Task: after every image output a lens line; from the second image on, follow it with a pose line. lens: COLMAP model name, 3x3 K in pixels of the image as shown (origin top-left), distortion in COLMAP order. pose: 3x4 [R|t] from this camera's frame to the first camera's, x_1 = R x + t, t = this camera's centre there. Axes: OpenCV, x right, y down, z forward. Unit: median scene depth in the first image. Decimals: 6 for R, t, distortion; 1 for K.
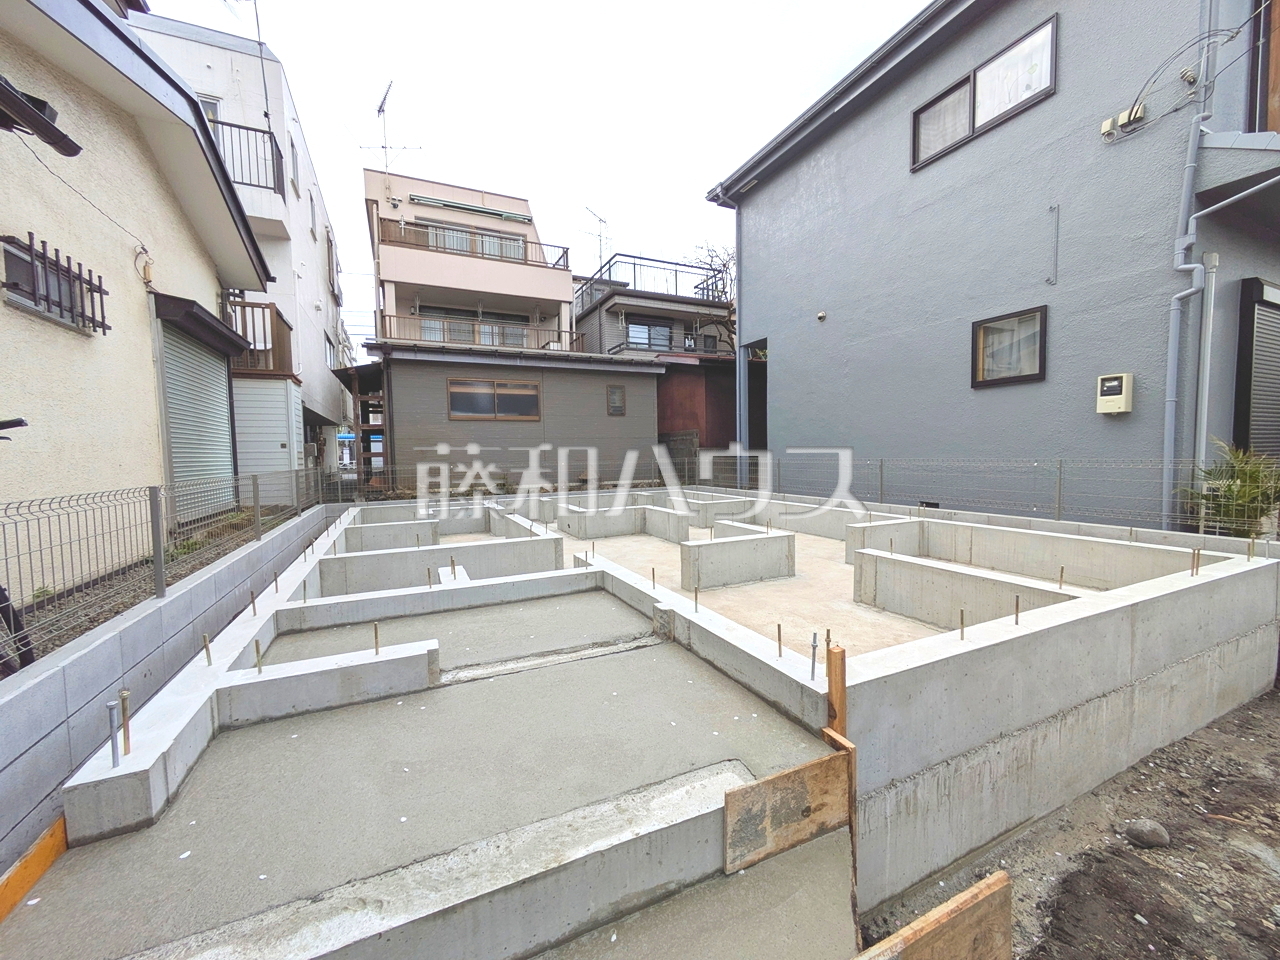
lens RADIAL K [[505.7, 0, 641.1], [0, 505.7, 483.0], [0, 0, 1]] dist [-0.005961, 0.003300]
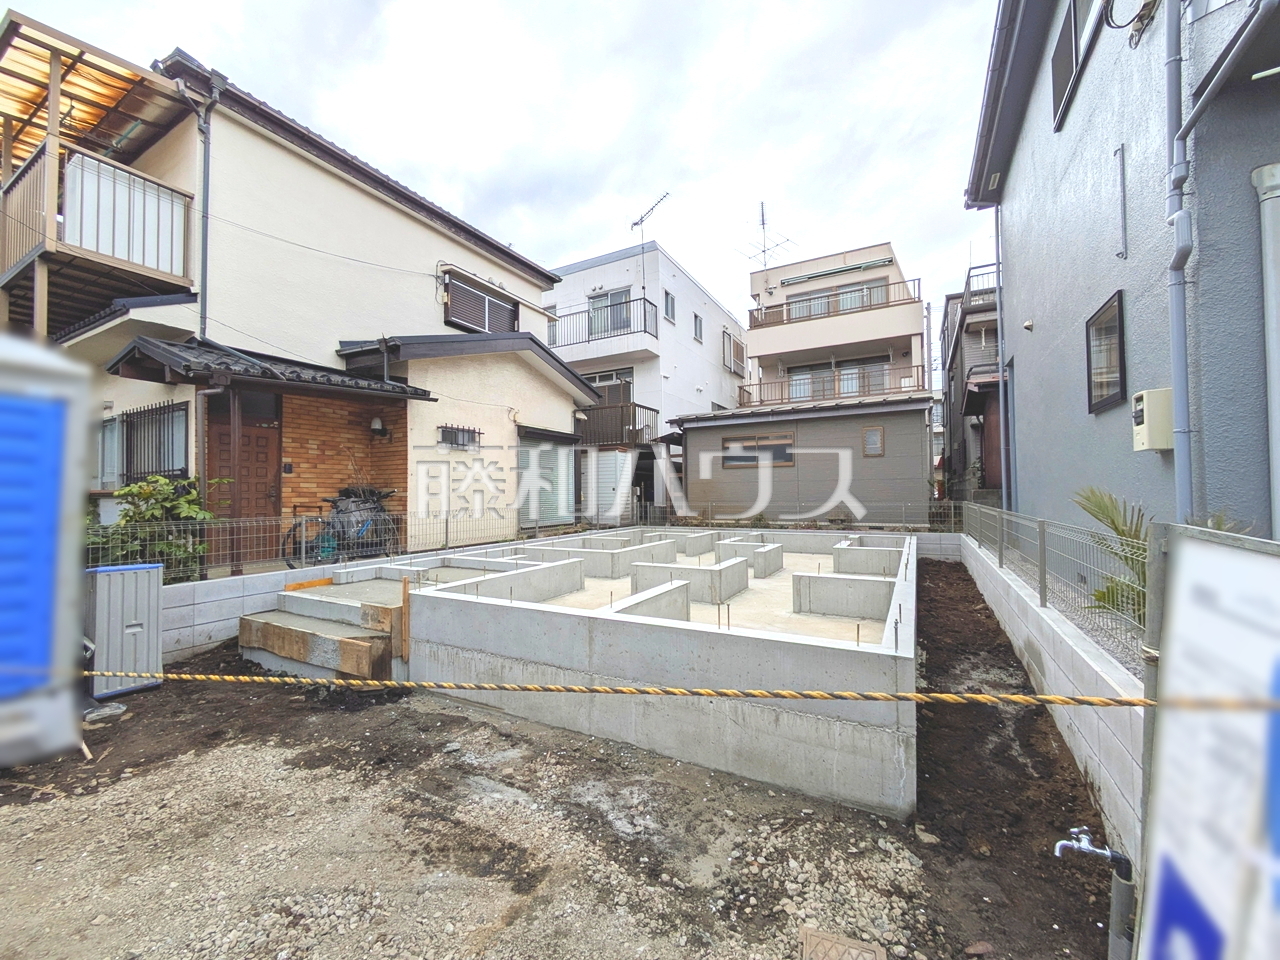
lens RADIAL K [[505.7, 0, 641.1], [0, 505.7, 483.0], [0, 0, 1]] dist [-0.005961, 0.003300]
pose [[0.588065, -0.006352, -0.808789, 0.778631], [-0.046761, 0.998030, -0.041838, -0.031029], [0.807461, 0.062423, 0.586609, 0.084962]]
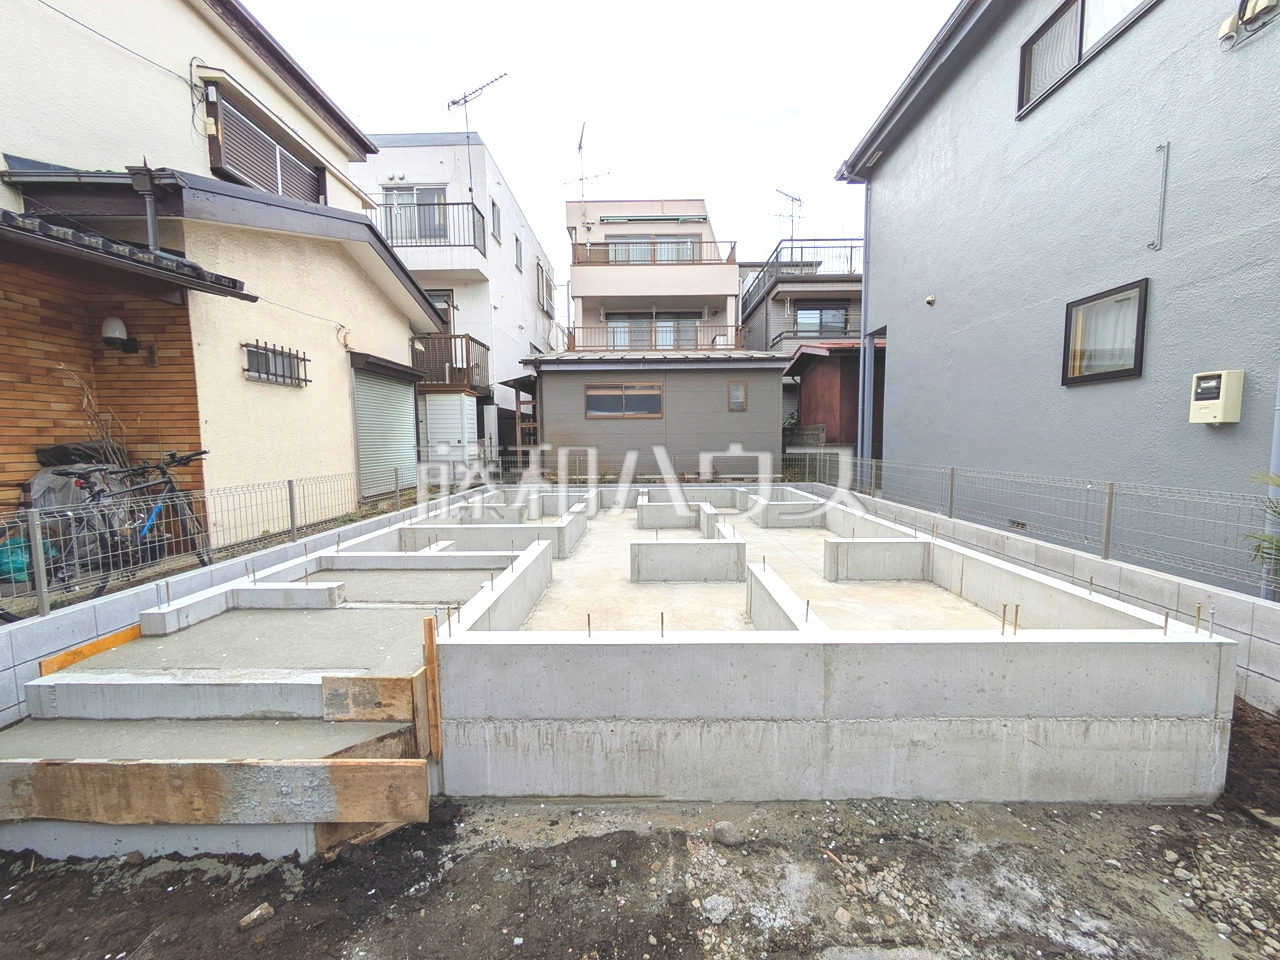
lens RADIAL K [[505.7, 0, 641.1], [0, 505.7, 483.0], [0, 0, 1]] dist [-0.005961, 0.003300]
pose [[0.898573, 0.048632, -0.436121, 0.371835], [-0.033113, 0.998521, 0.043119, -0.040299], [0.437573, -0.024304, 0.898854, -0.025454]]
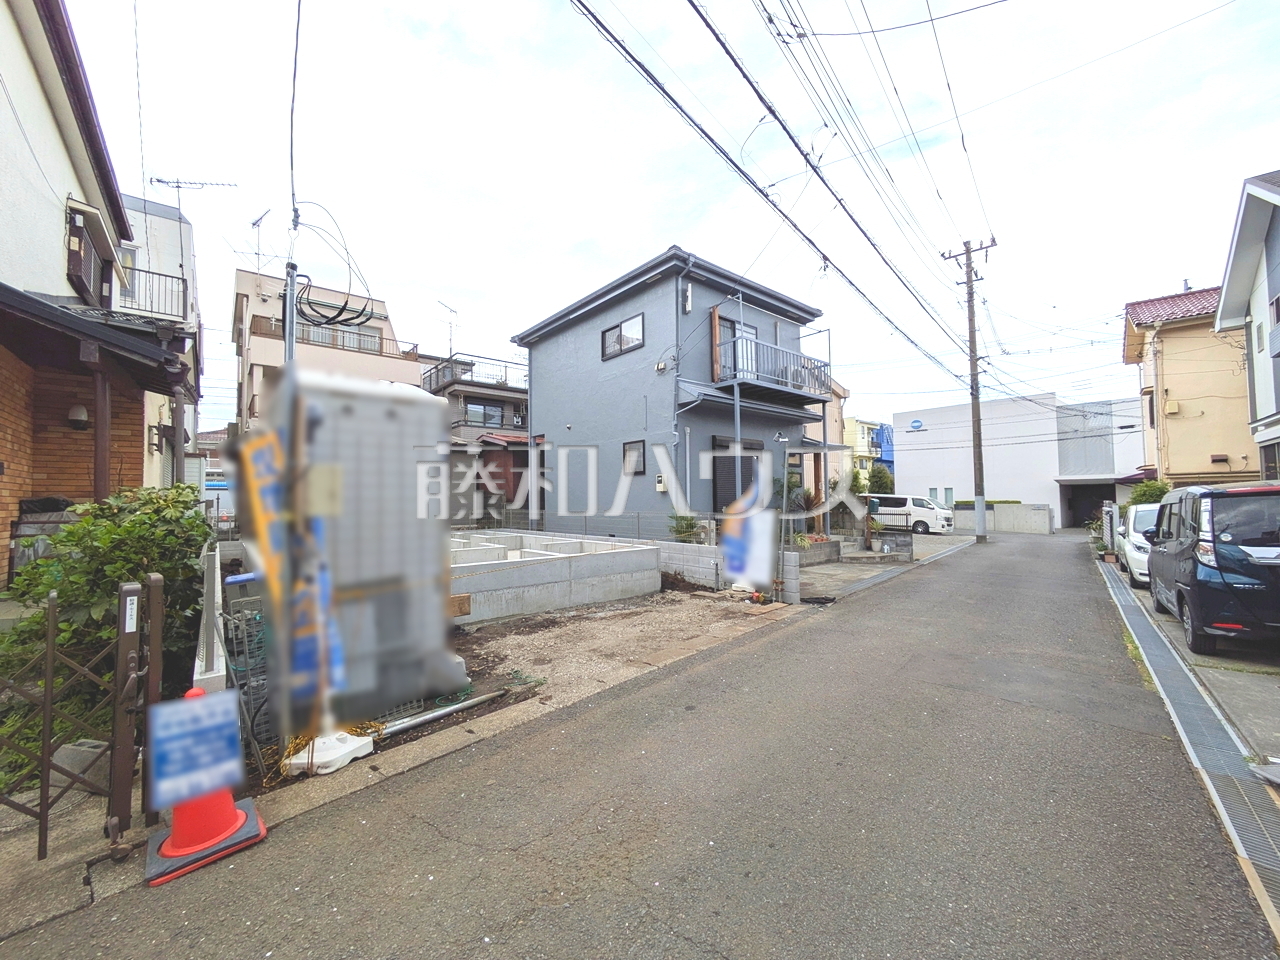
lens RADIAL K [[505.7, 0, 641.1], [0, 505.7, 483.0], [0, 0, 1]] dist [-0.005961, 0.003300]
pose [[0.966806, 0.015153, 0.255061, 0.198974], [0.009723, 0.995335, -0.095989, 0.028941], [-0.255326, 0.095283, 0.962149, -0.834701]]
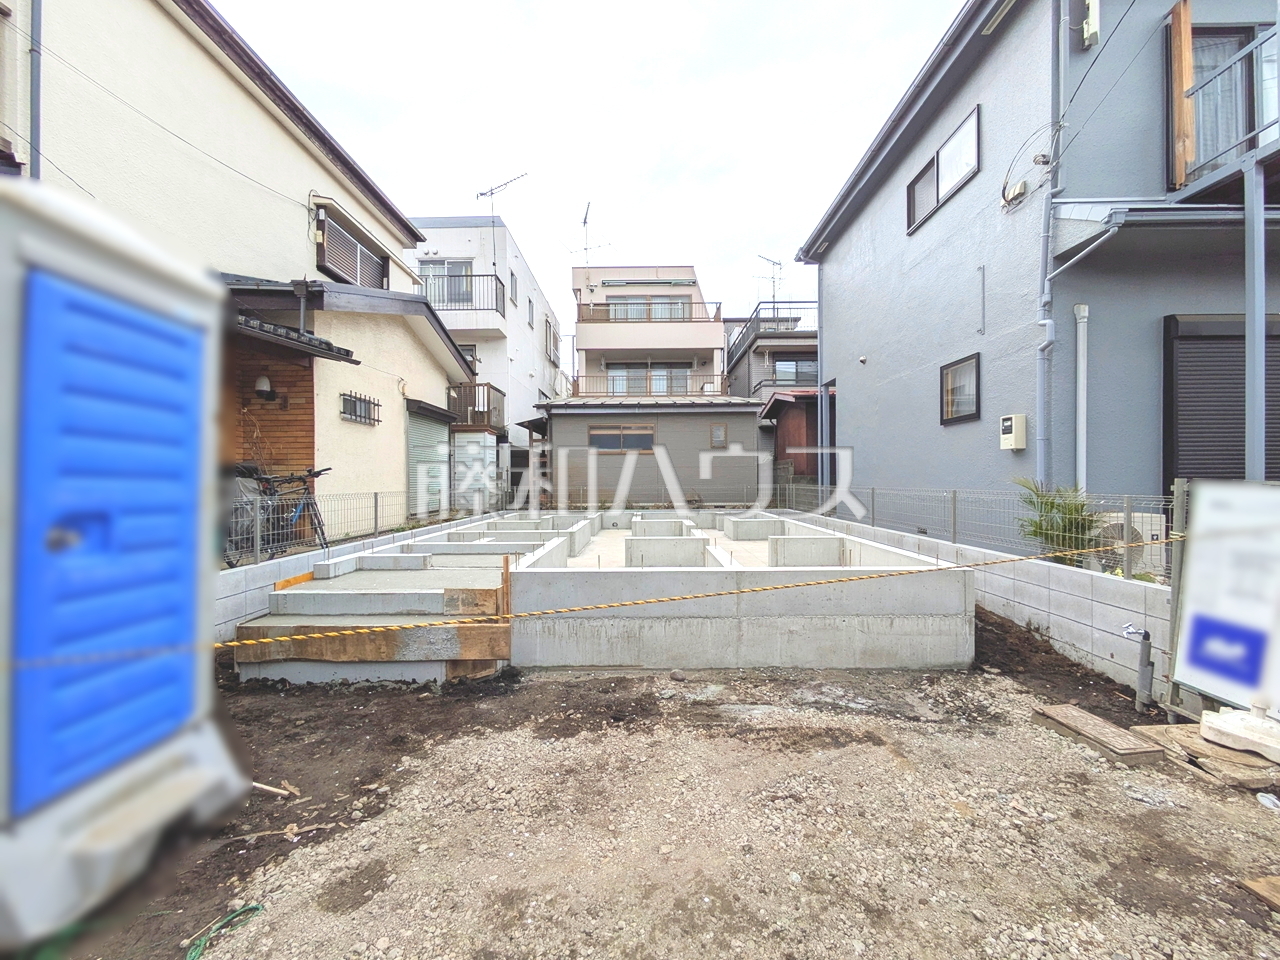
lens RADIAL K [[505.7, 0, 641.1], [0, 505.7, 483.0], [0, 0, 1]] dist [-0.005961, 0.003300]
pose [[0.899829, 0.014075, -0.436016, 0.499196], [-0.034828, 0.998607, -0.039641, 0.005573], [0.434851, 0.050855, 0.899065, -0.255820]]
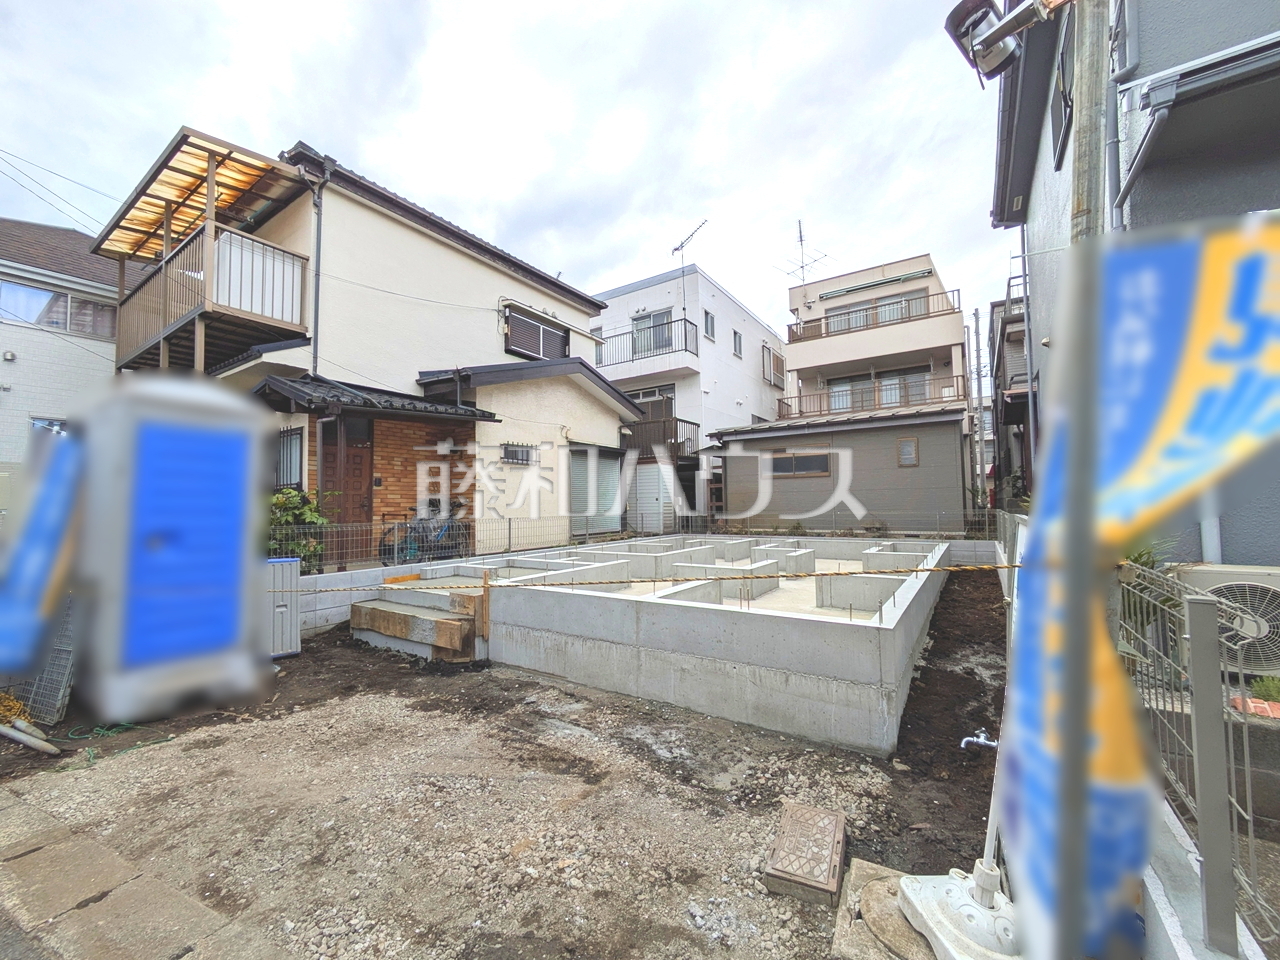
lens RADIAL K [[505.7, 0, 641.1], [0, 505.7, 483.0], [0, 0, 1]] dist [-0.005961, 0.003300]
pose [[0.515745, -0.028221, -0.856278, 0.879804], [-0.045046, 0.997182, -0.059996, -0.023843], [0.855557, 0.069514, 0.513020, 0.022606]]
